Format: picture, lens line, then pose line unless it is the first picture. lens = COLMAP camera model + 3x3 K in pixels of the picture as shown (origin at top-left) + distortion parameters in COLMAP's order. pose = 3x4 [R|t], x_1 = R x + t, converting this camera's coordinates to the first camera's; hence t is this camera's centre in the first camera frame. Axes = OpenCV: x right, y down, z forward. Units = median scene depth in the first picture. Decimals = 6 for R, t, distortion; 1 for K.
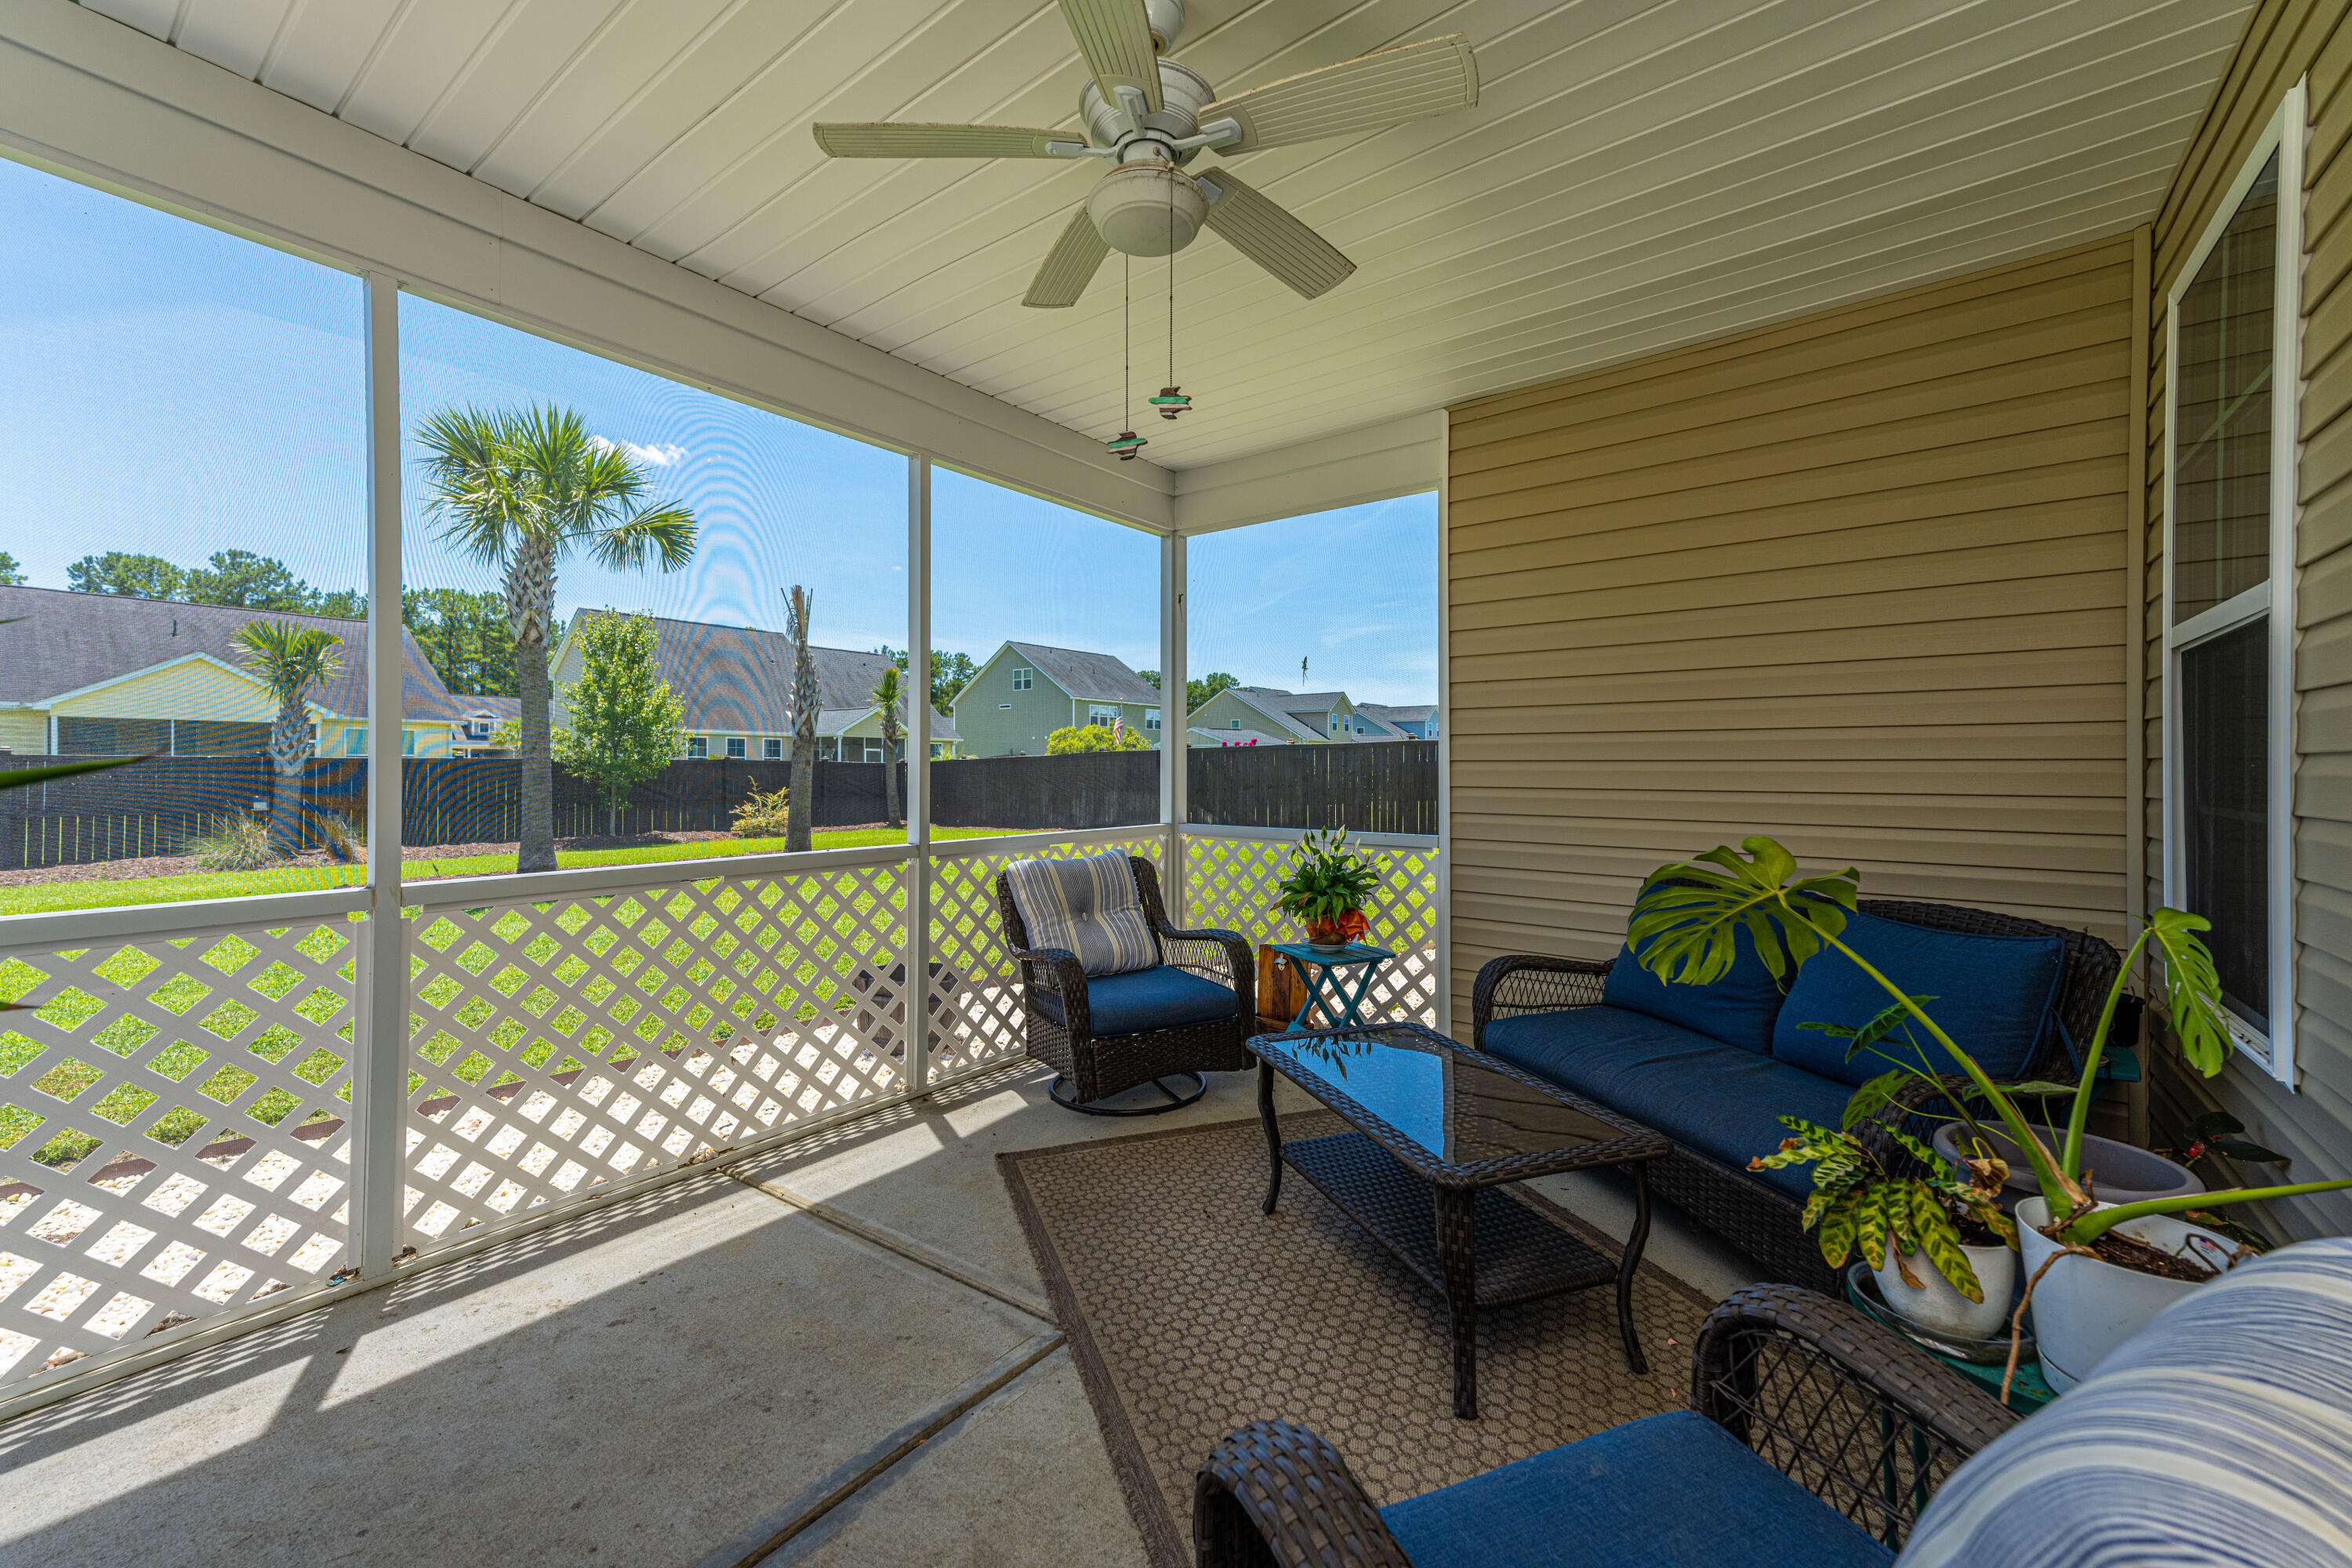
lens RADIAL K [[929.1, 0, 1176.0], [0, 929.1, 784.0], [0, 0, 1]] dist [0.000562, 0.000077]
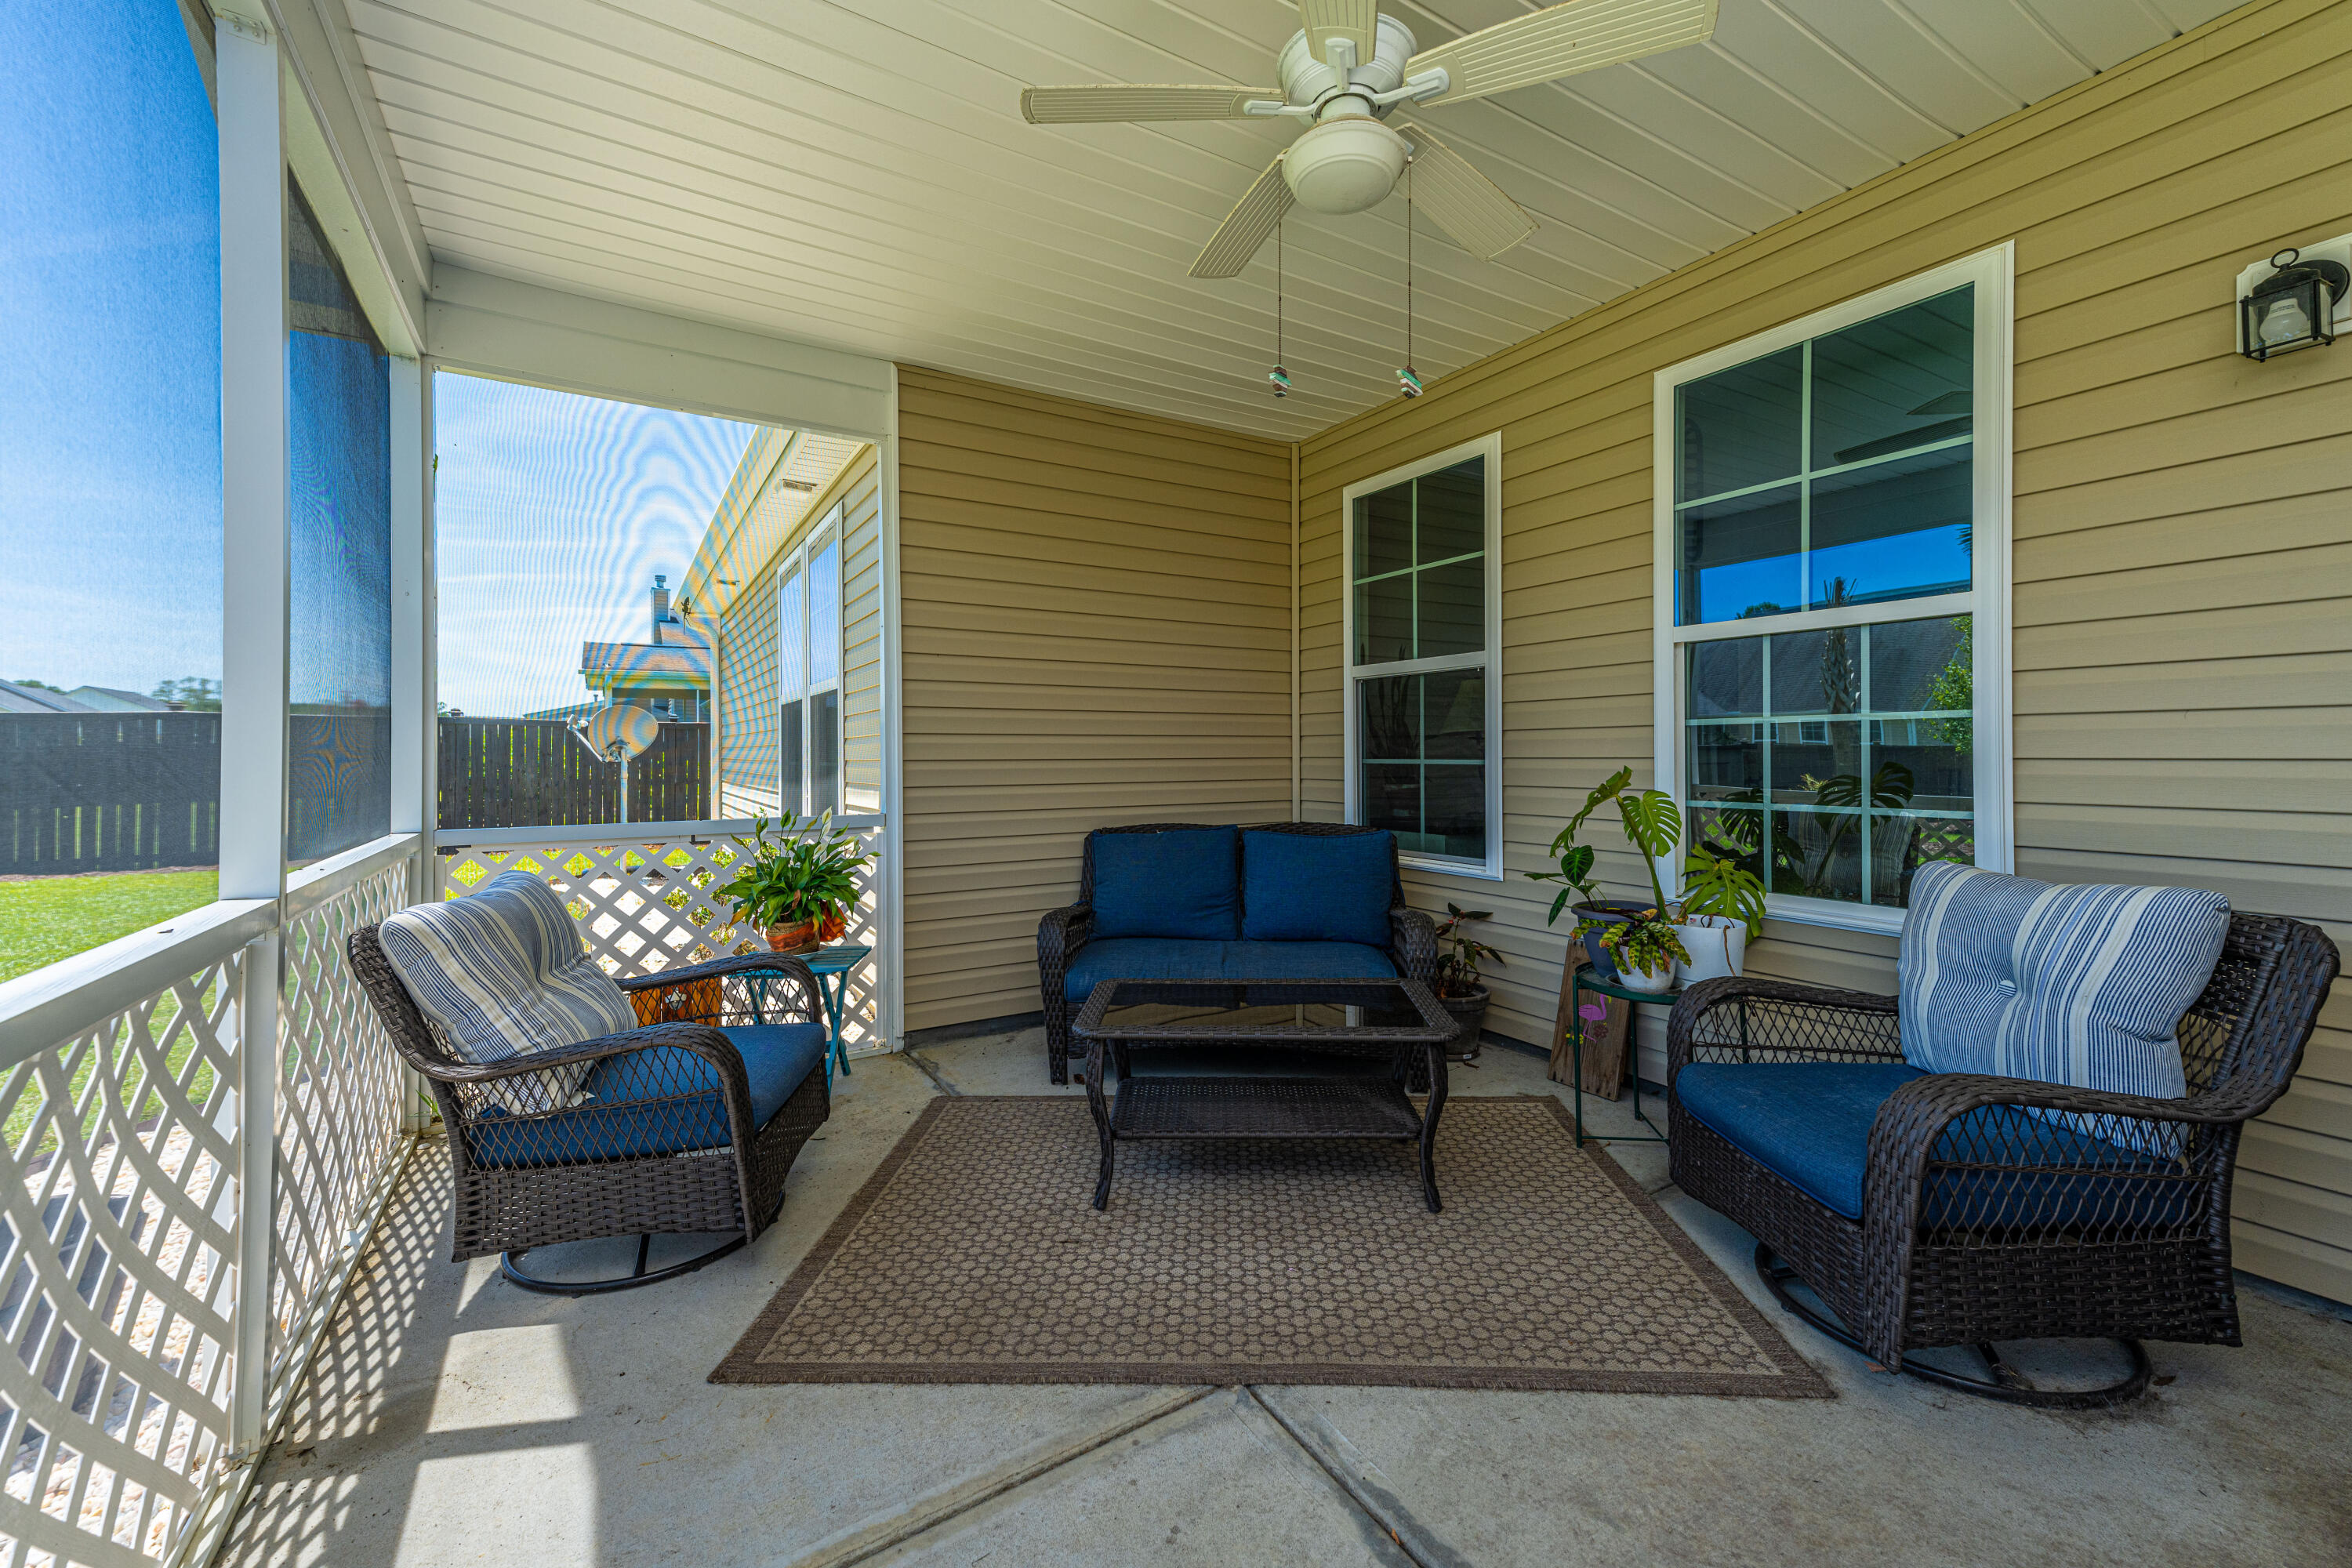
lens RADIAL K [[940.4, 0, 1175.0], [0, 940.4, 745.0], [0, 0, 1]] dist [0.001135, 0.000205]
pose [[0.358019, 0.001550, 0.933713, -0.645652], [0.021785, 0.999713, -0.010013, 0.005855], [-0.933460, 0.023925, 0.357882, 0.495049]]
